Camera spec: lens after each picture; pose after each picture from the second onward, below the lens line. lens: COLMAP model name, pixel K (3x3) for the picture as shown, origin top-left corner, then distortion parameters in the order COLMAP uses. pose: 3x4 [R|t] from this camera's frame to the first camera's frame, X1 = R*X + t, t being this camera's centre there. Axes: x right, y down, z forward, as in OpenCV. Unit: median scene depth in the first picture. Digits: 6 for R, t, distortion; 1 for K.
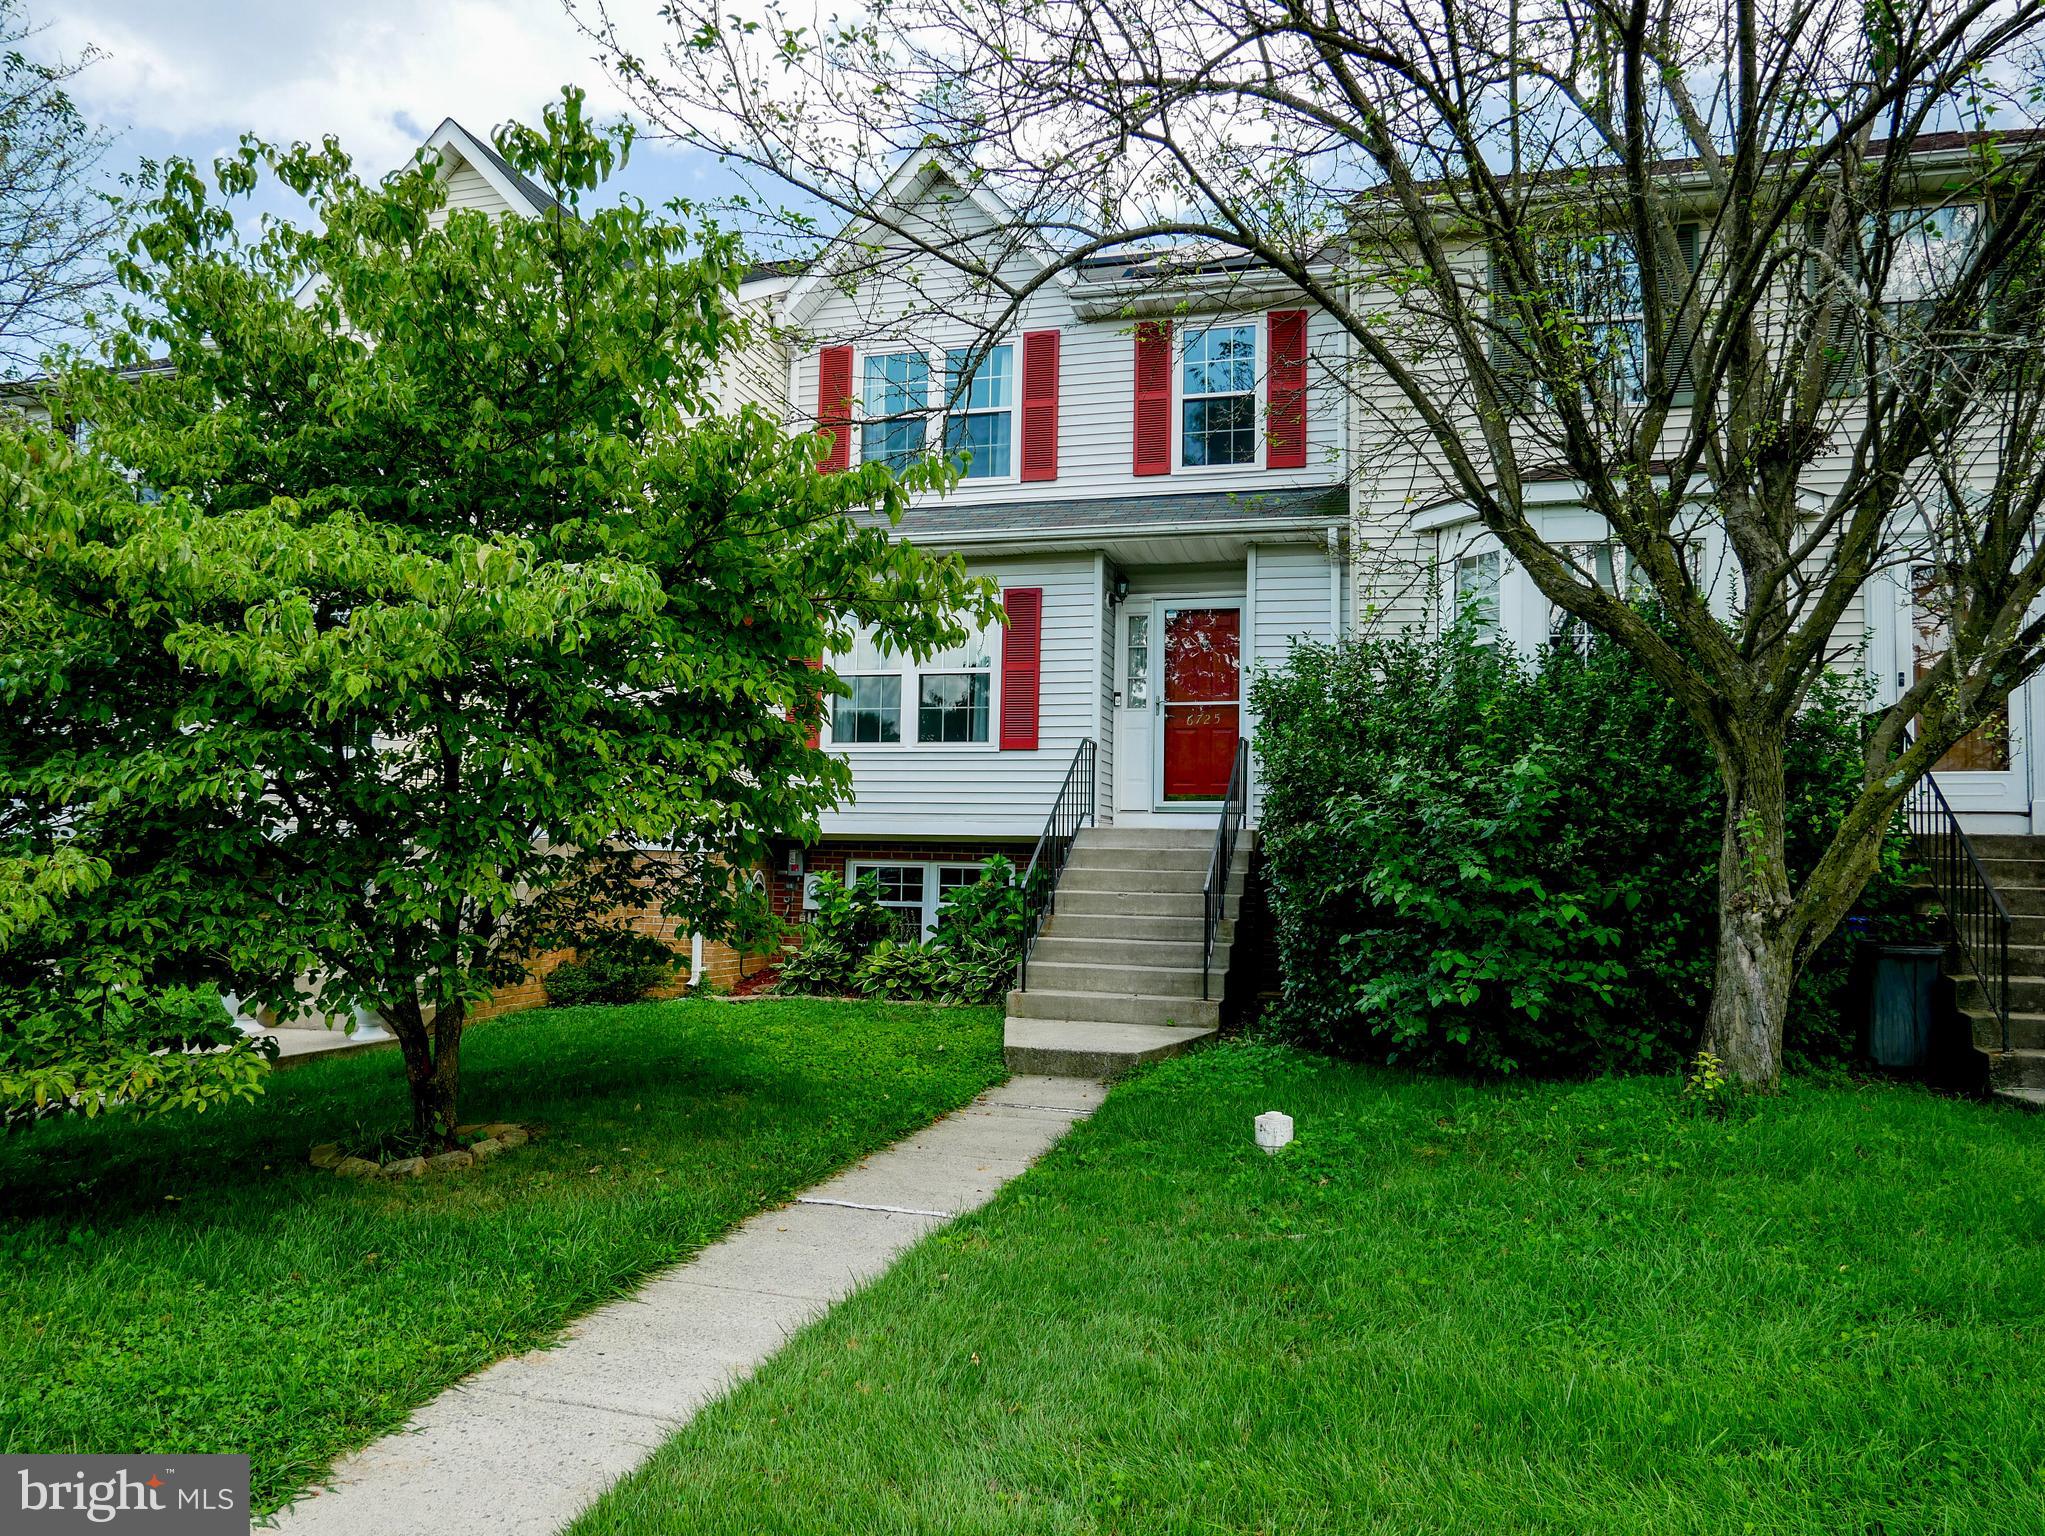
lens RADIAL K [[1462.1, 0, 1022.5], [0, 1462.1, 768.0], [0, 0, 1]] dist [-0.037653, 0.002709]
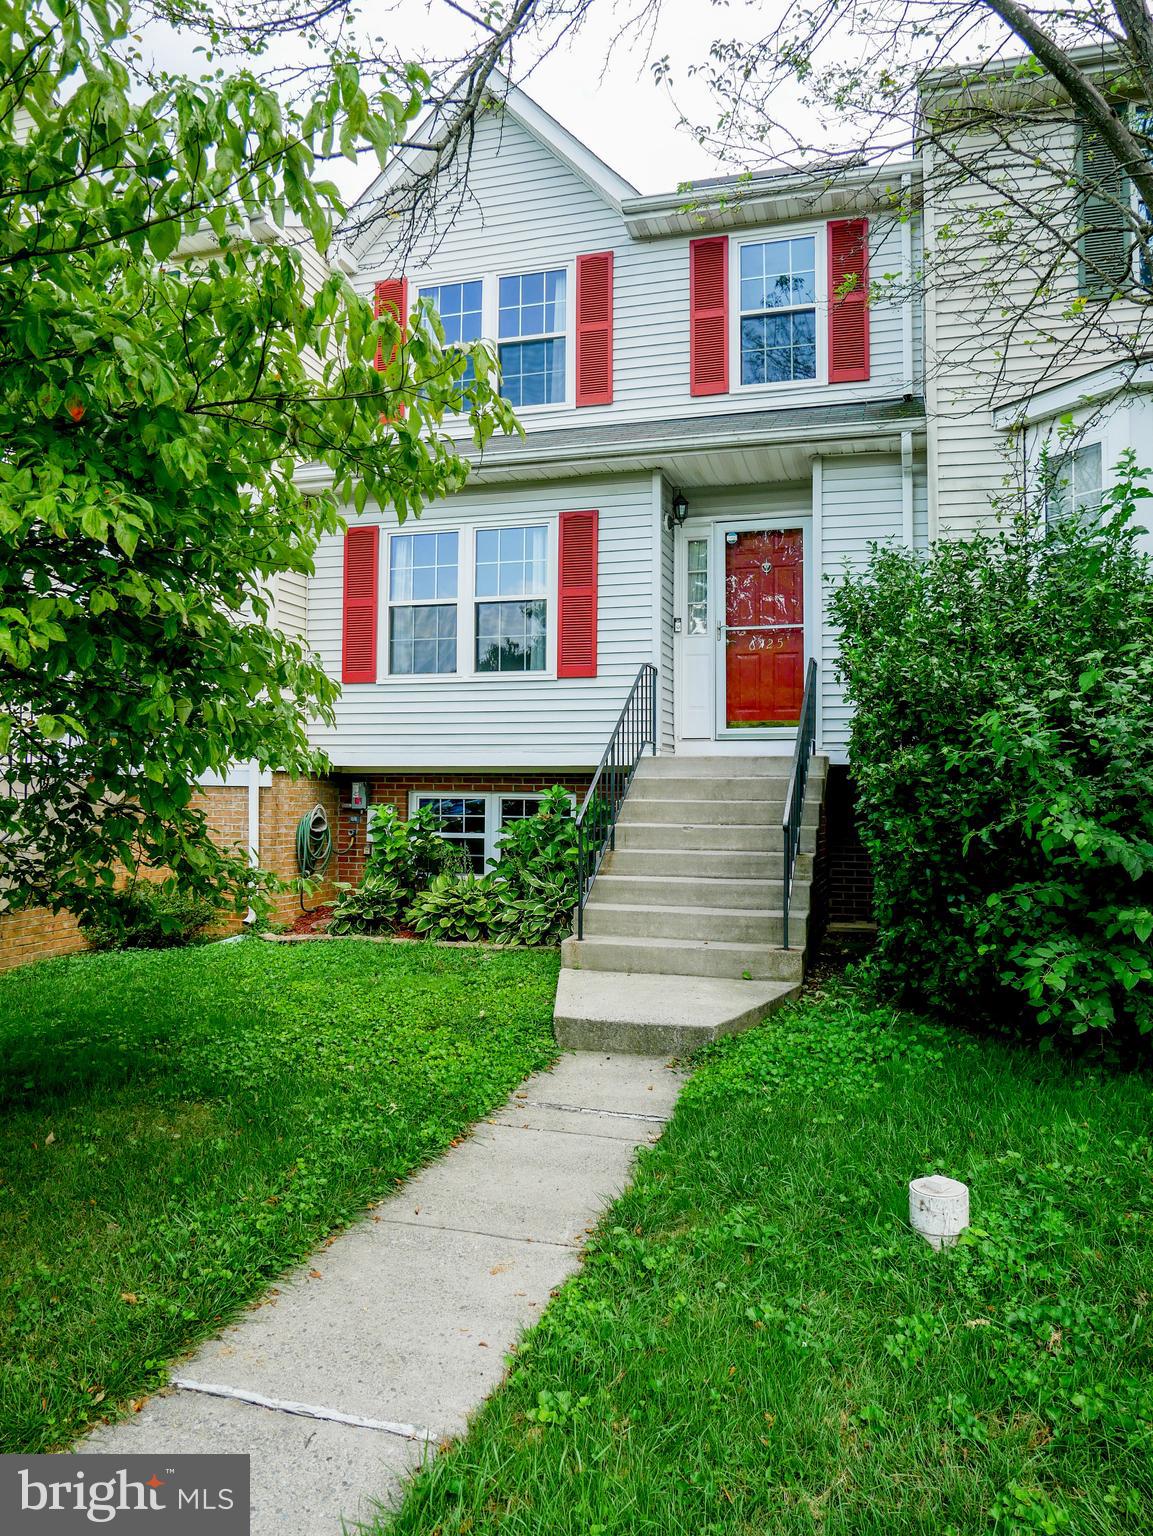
lens RADIAL K [[1098.2, 0, 576.5], [0, 1098.2, 768.0], [0, 0, 1]] dist [-0.037653, 0.002709]
pose [[0.999677, -0.015252, -0.020354, 0.011341], [0.016216, 0.998711, 0.048091, 0.012829], [0.019594, -0.048406, 0.998636, 0.274794]]
